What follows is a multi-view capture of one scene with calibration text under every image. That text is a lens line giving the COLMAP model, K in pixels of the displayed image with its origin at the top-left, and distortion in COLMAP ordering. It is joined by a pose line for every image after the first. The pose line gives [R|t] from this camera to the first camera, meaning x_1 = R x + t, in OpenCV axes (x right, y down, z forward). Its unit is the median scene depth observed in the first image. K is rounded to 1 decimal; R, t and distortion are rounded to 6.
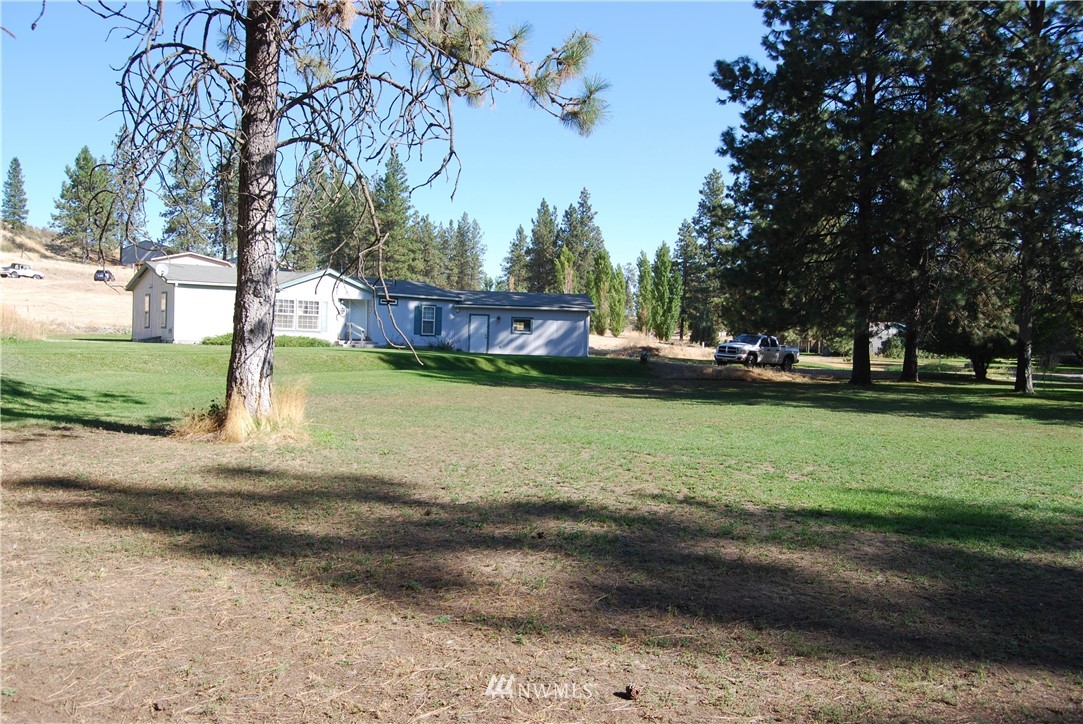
lens RADIAL K [[863.9, 0, 541.5], [0, 863.9, 359.2], [0, 0, 1]] dist [-0.084806, 0.035778]
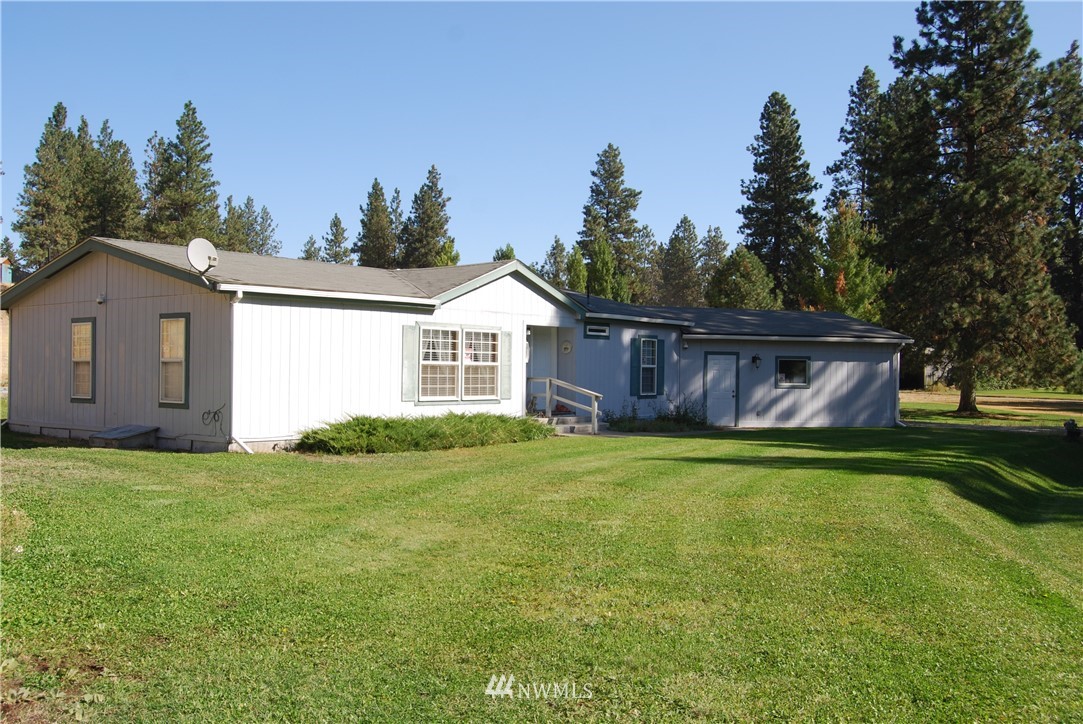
lens RADIAL K [[1052.4, 0, 541.4], [0, 1052.4, 360.6], [0, 0, 1]] dist [-0.000786, 0.000000]
pose [[0.976731, -0.014836, 0.213954, -0.310697], [0.019542, 0.999611, -0.019898, -0.036408], [-0.213576, 0.023616, 0.976641, 0.404995]]
